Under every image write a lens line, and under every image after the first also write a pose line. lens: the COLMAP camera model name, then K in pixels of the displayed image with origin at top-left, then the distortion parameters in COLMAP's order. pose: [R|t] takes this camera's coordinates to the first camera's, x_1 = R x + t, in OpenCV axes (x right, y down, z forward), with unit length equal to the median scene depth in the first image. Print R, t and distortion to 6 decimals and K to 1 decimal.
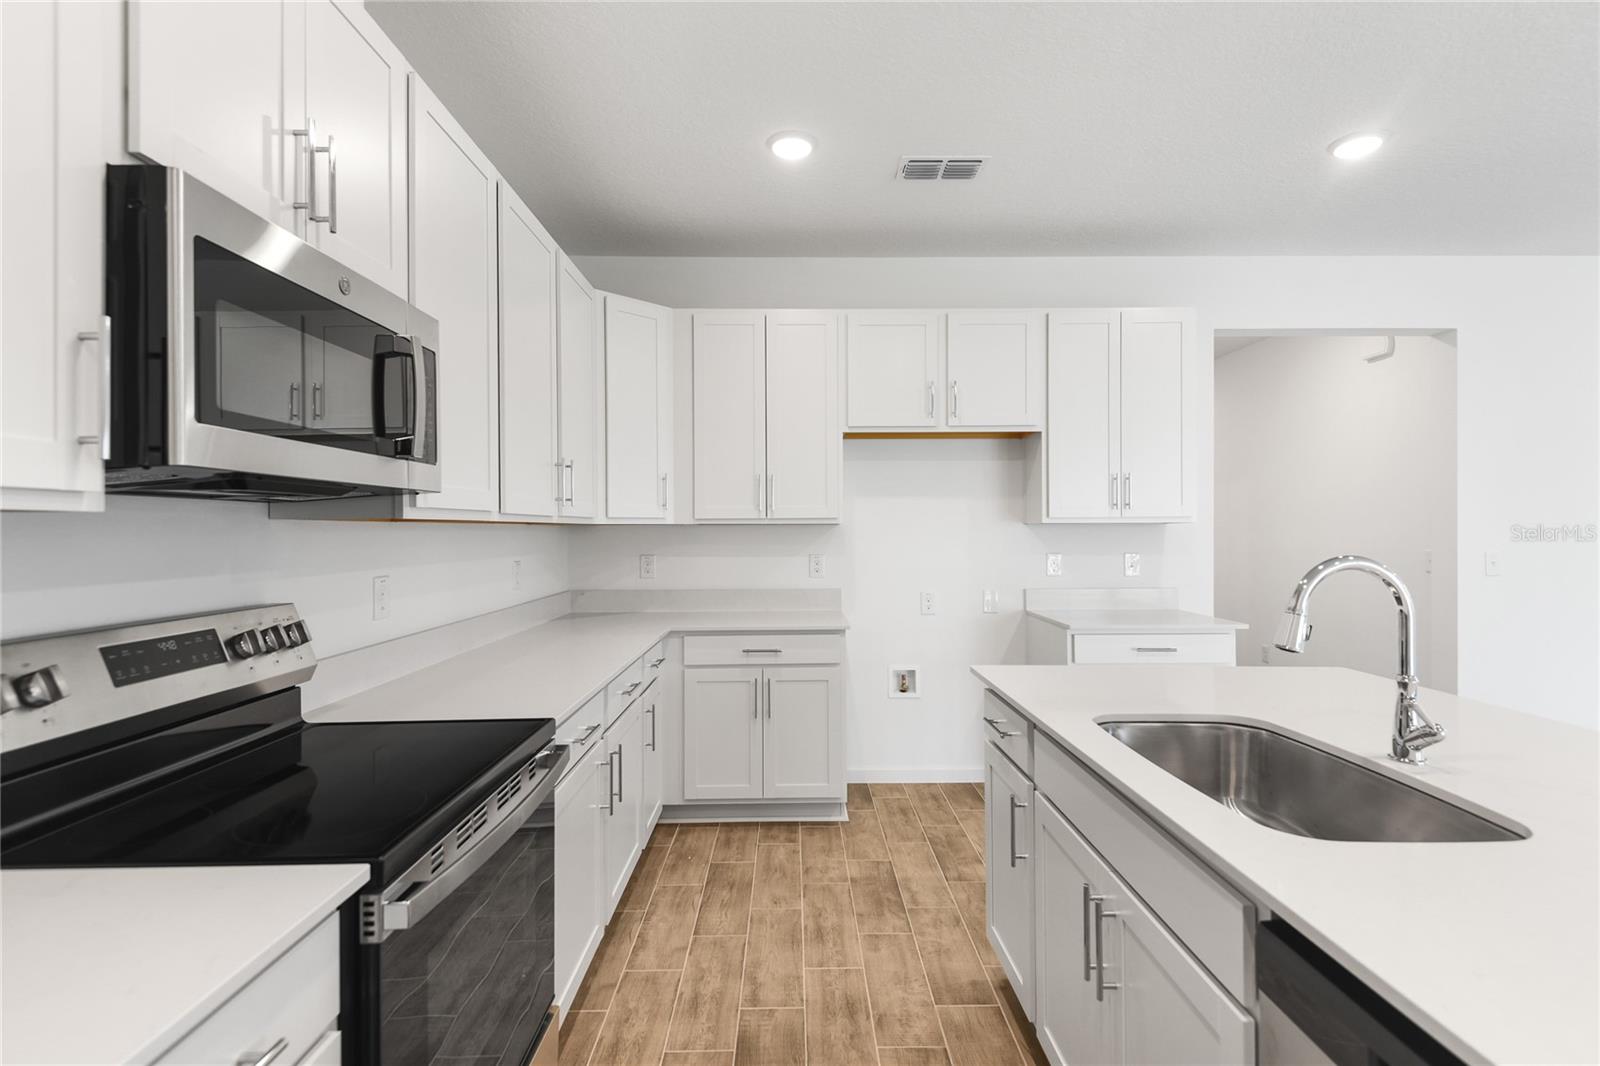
lens RADIAL K [[760.3, 0, 797.8], [0, 760.3, 534.7], [0, 0, 1]] dist [0.000545, -0.004034]
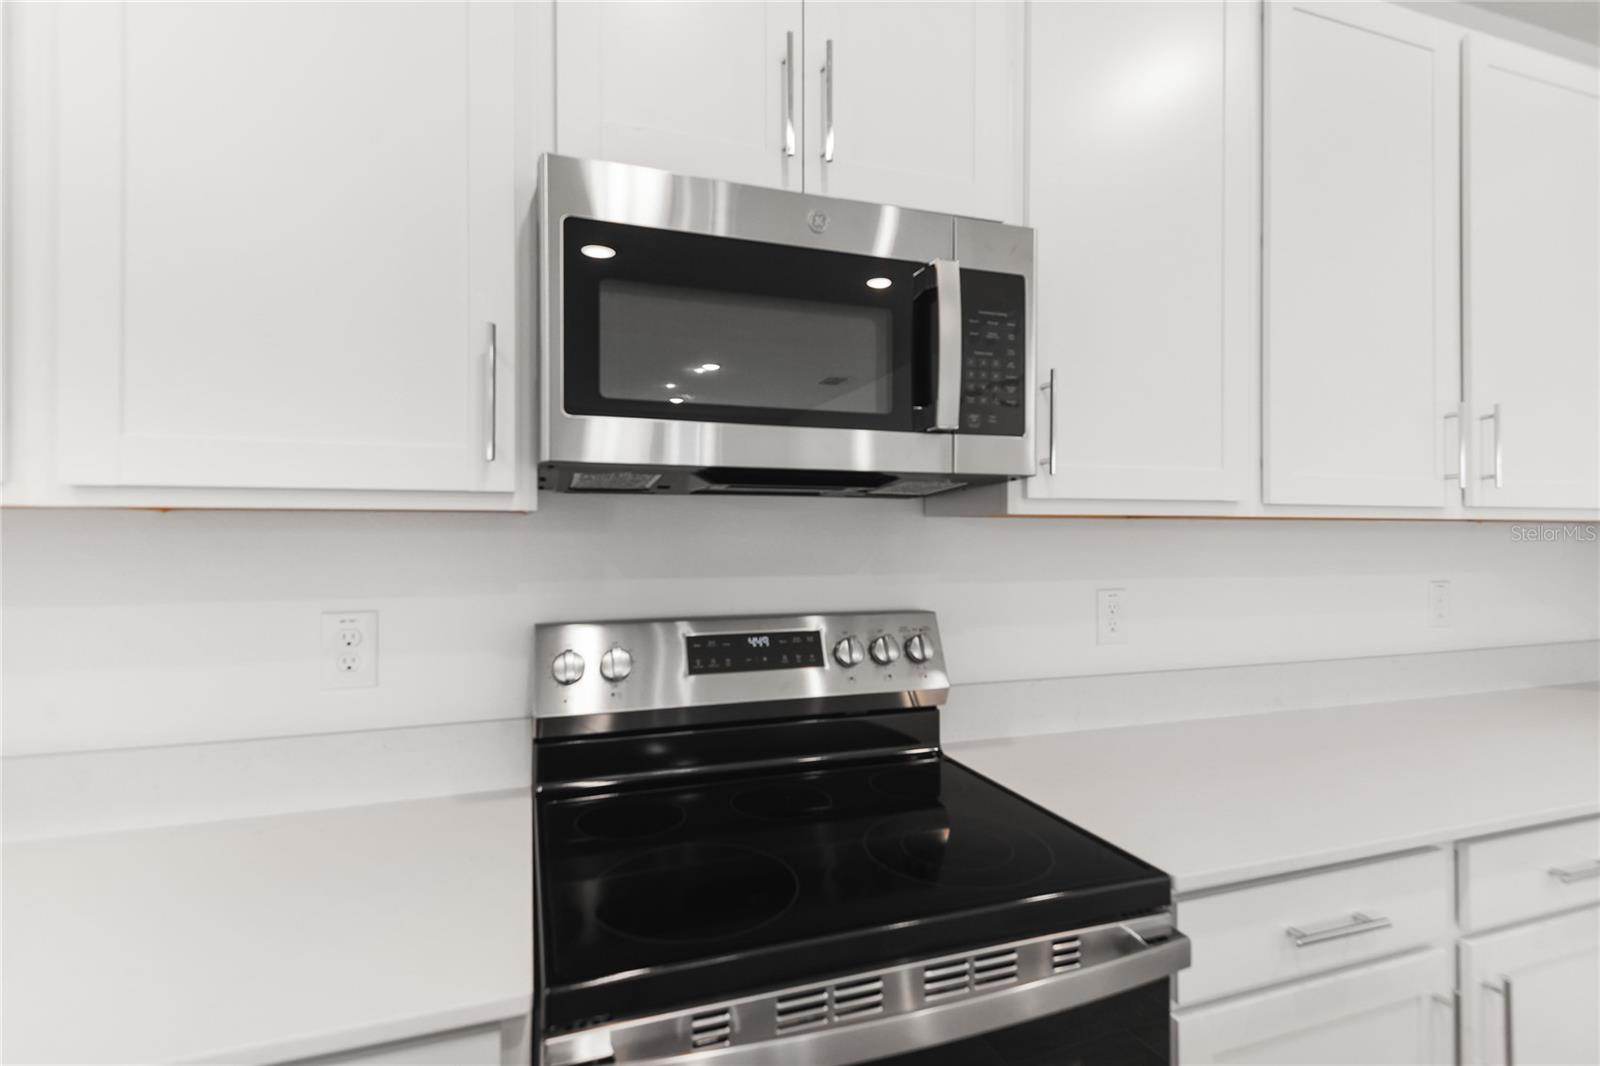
lens RADIAL K [[760.3, 0, 802.1], [0, 760.3, 515.3], [0, 0, 1]] dist [0.000545, -0.004034]
pose [[0.313677, -0.010643, -0.949470, 0.093180], [-0.011798, 0.999816, -0.015106, -0.004782], [0.949456, 0.015941, 0.313494, 0.448039]]
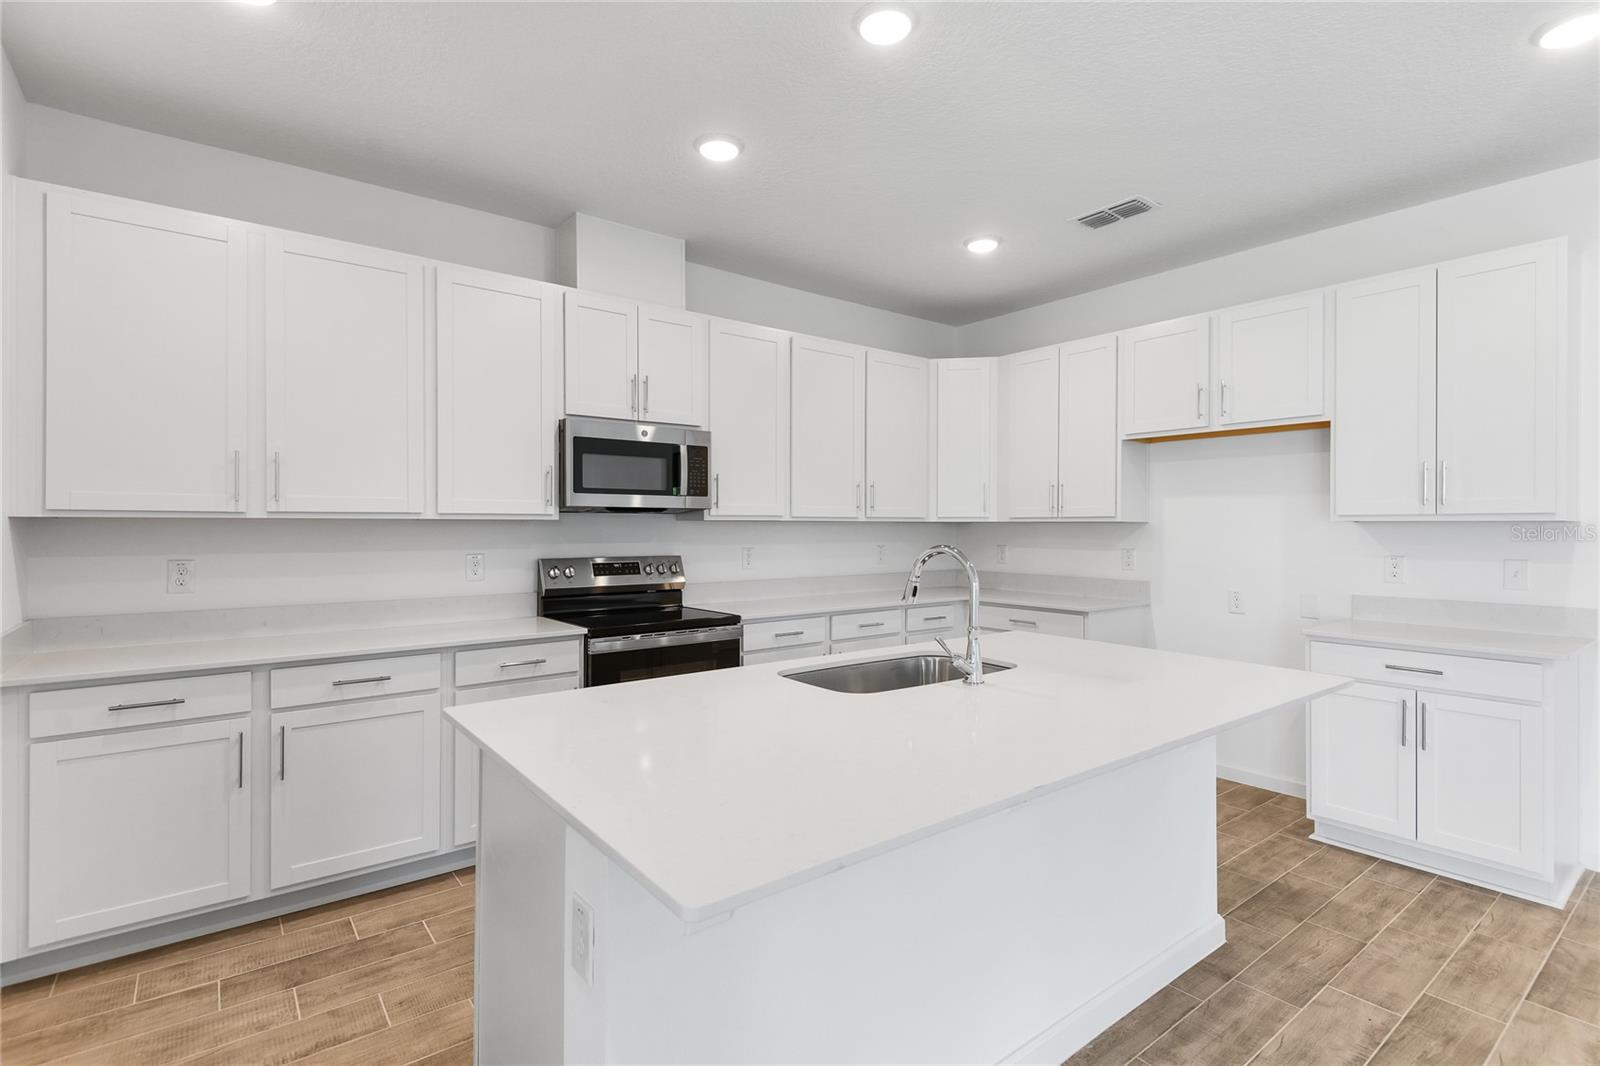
lens RADIAL K [[760.3, 0, 805.2], [0, 760.3, 527.9], [0, 0, 1]] dist [0.000545, -0.004034]
pose [[0.601617, 0.005154, -0.798768, 1.131187], [-0.009076, 0.999959, -0.000384, -0.000245], [0.798733, 0.007481, 0.601639, -0.089294]]
